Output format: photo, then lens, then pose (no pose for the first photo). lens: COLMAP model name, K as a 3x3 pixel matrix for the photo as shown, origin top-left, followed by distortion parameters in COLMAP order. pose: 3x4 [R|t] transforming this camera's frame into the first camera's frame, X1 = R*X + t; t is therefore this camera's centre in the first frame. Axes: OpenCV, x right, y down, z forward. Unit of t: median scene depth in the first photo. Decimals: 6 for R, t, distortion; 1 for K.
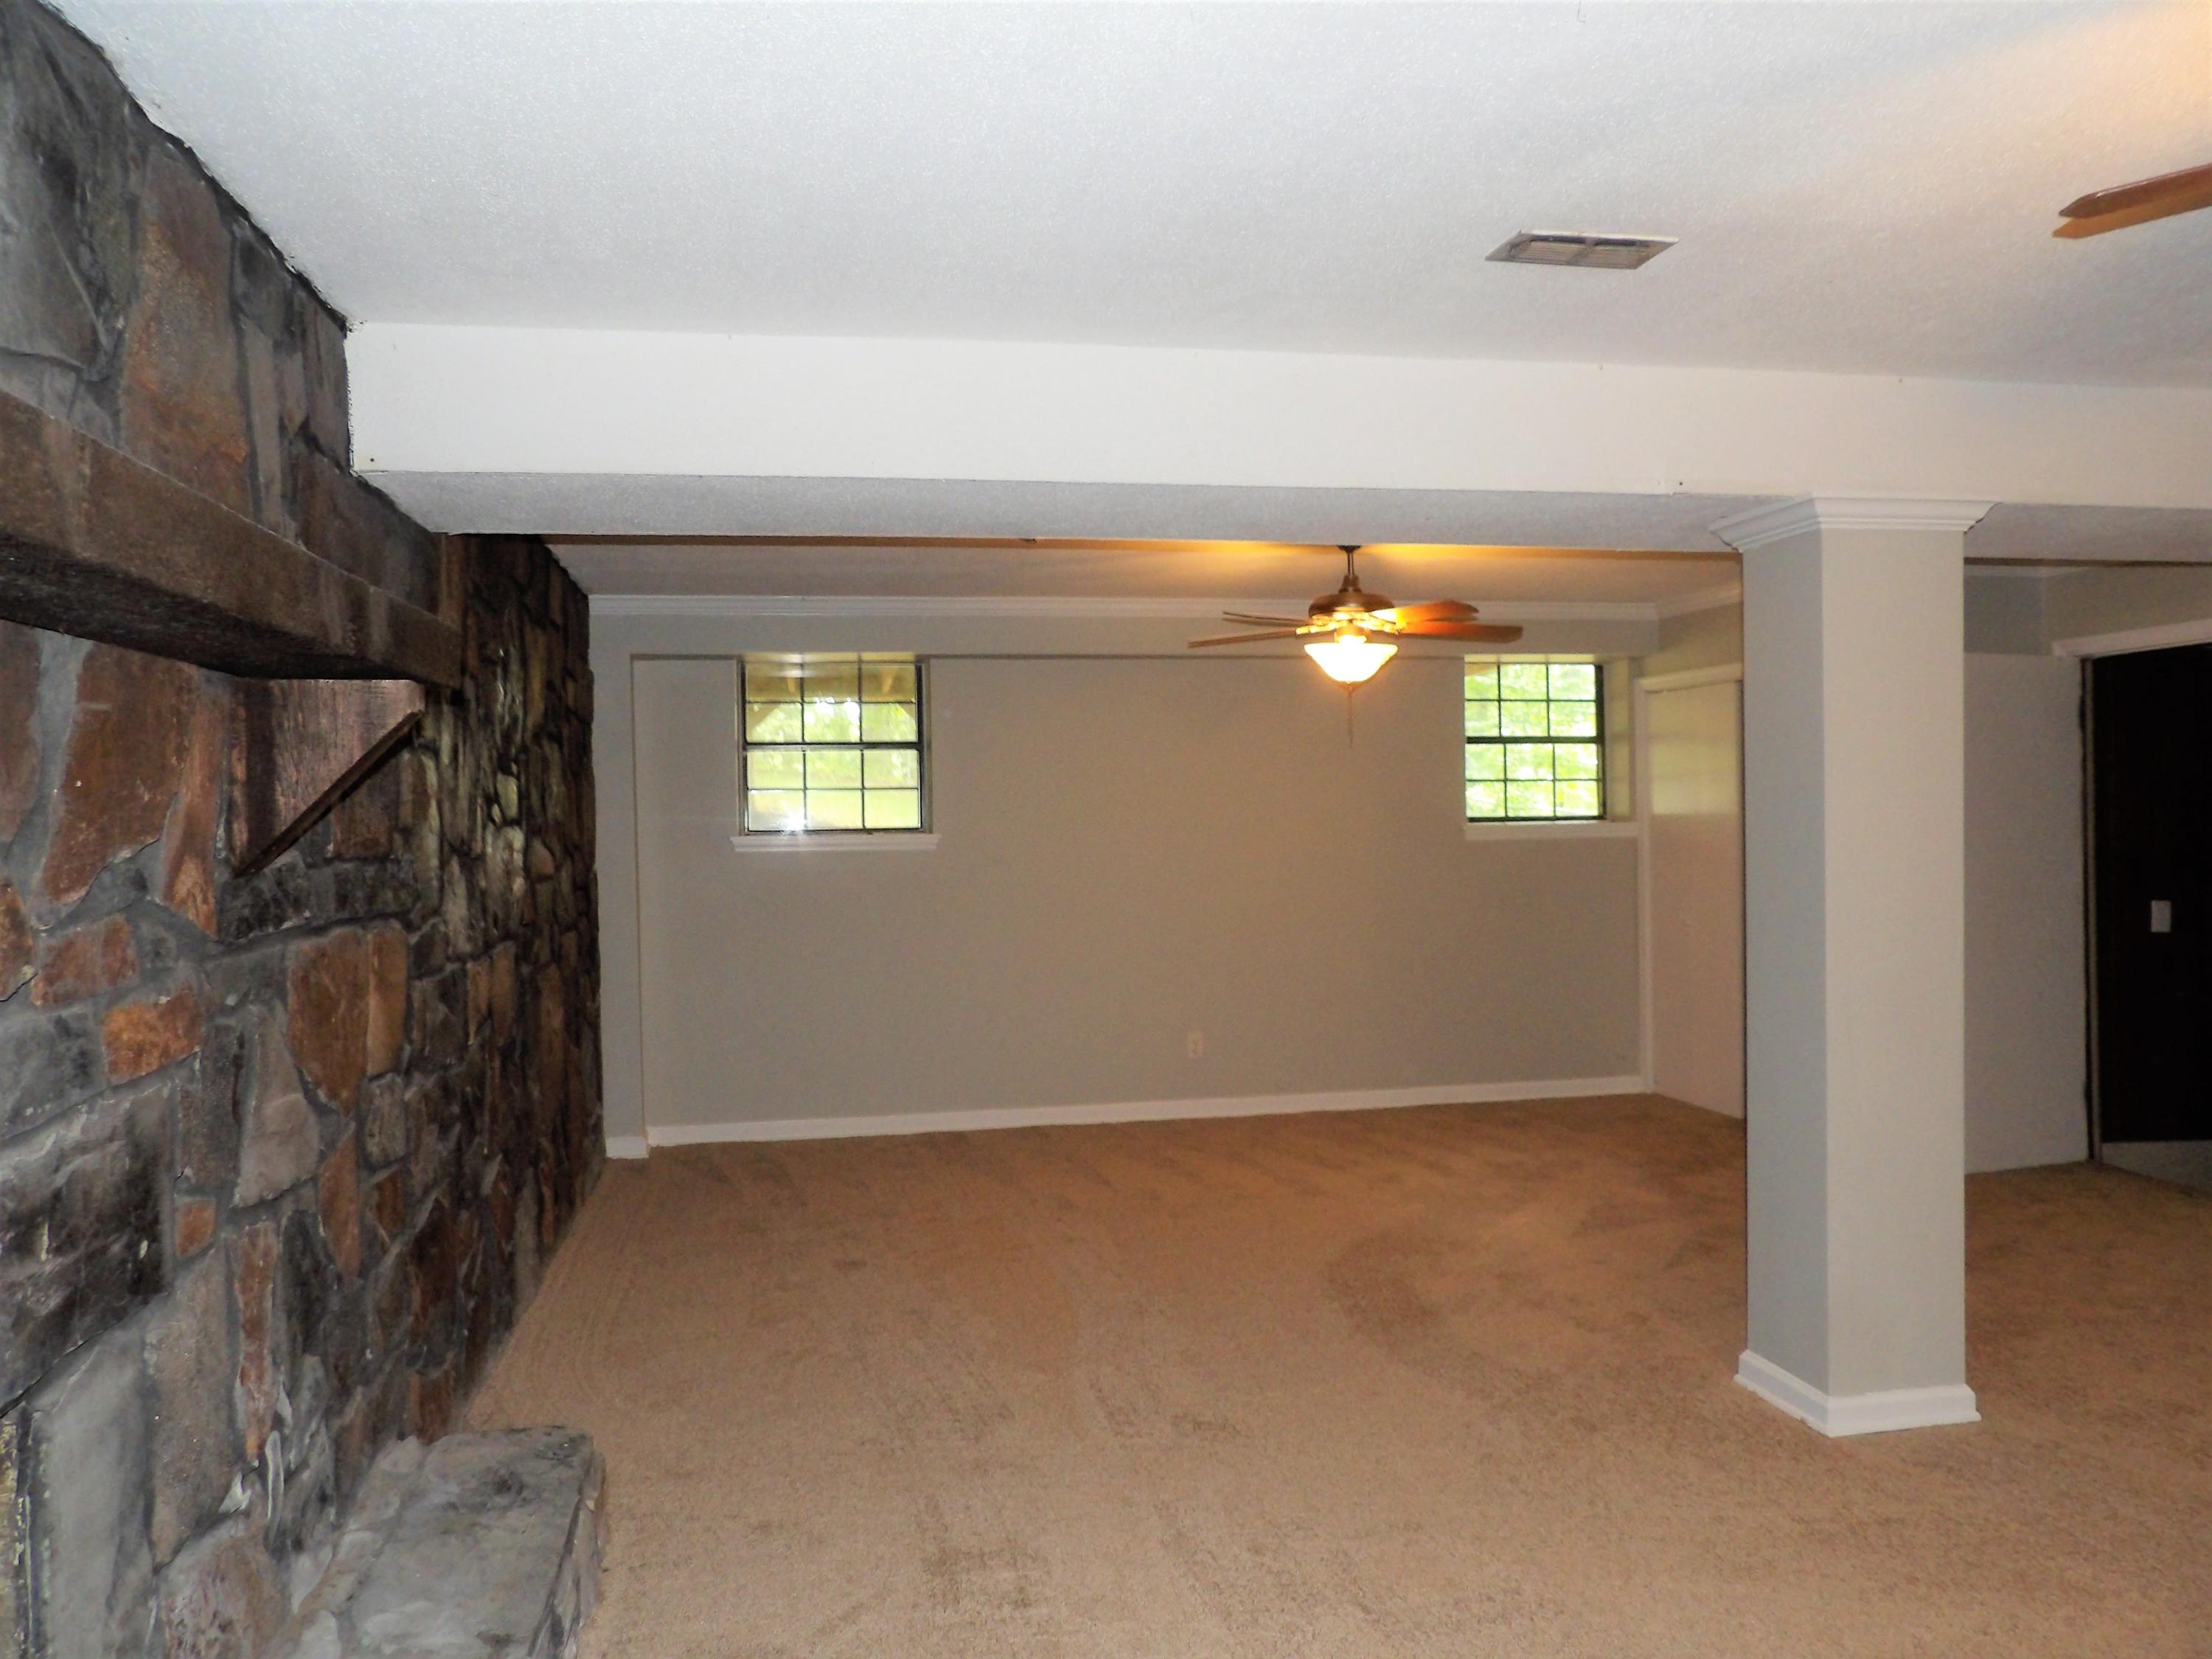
lens RADIAL K [[1585.3, 0, 1106.3], [0, 1585.3, 827.9], [0, 0, 1]] dist [-0.023072, 0.032273]
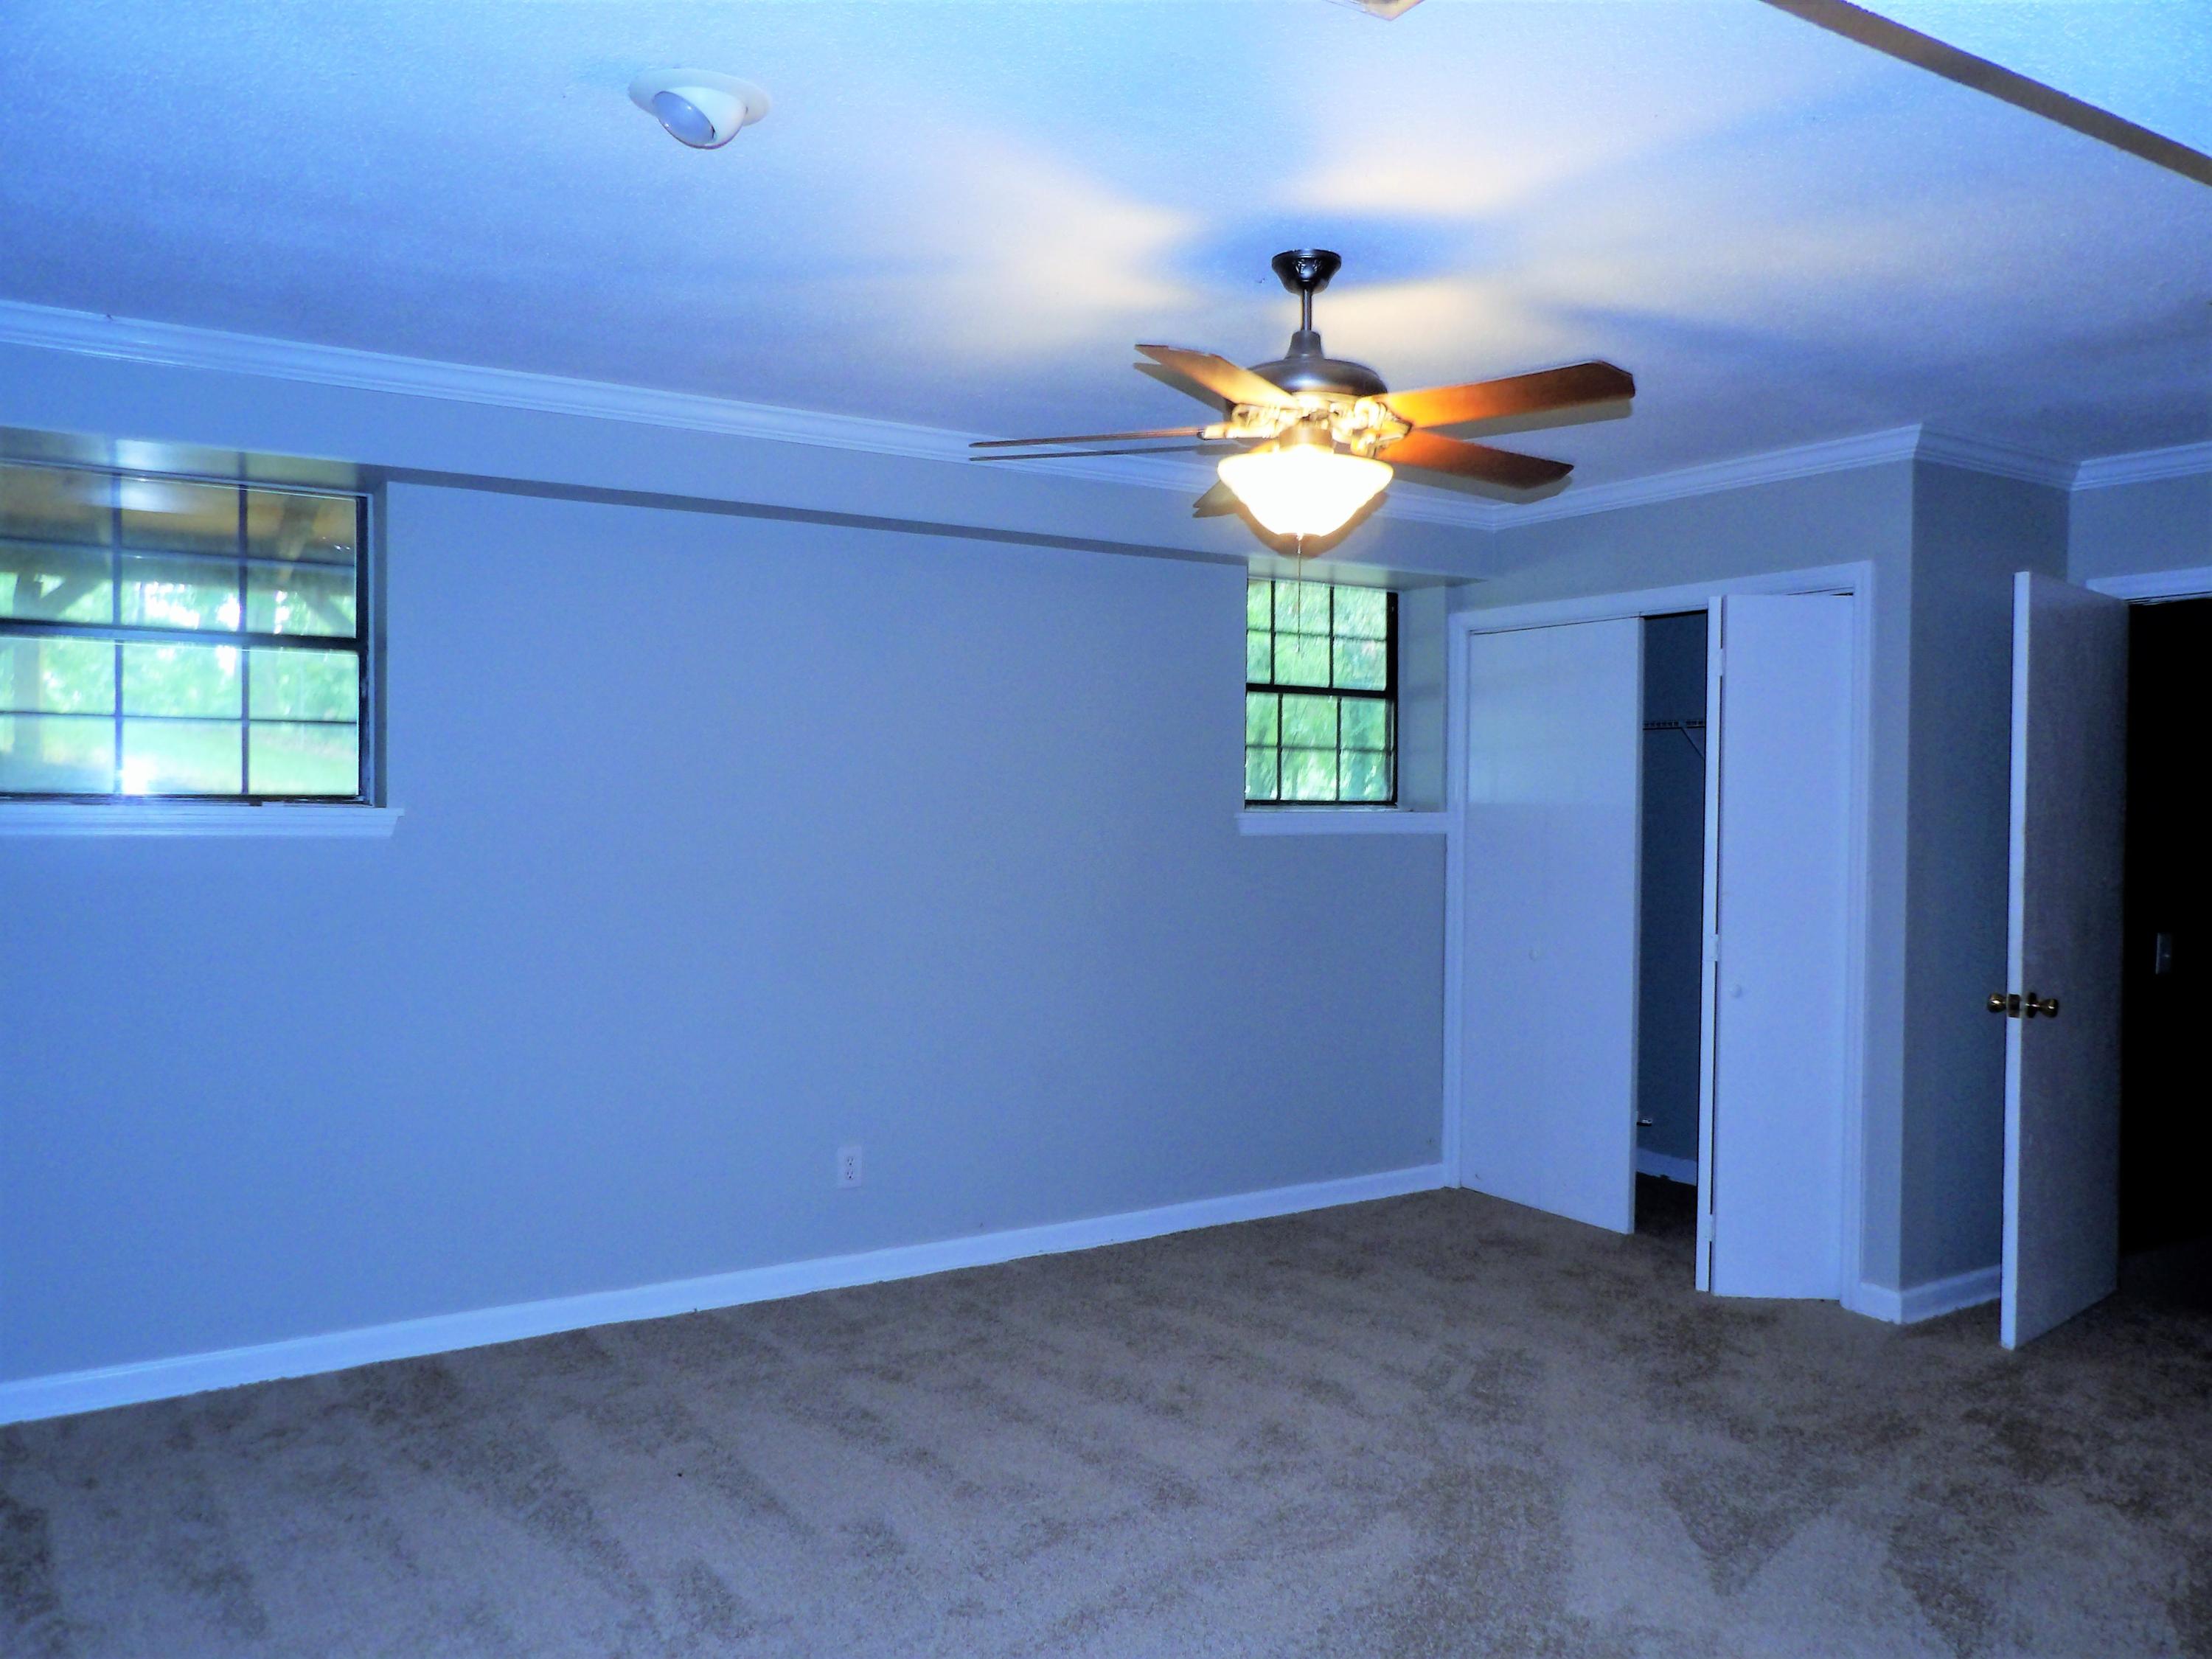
lens RADIAL K [[1585.3, 0, 1094.5], [0, 1585.3, 822.1], [0, 0, 1]] dist [-0.023072, 0.032273]
pose [[0.941595, 0.018807, 0.336223, -0.059057], [-0.022729, 0.999712, 0.007731, -0.000871], [-0.335981, -0.014922, 0.941751, 0.383479]]
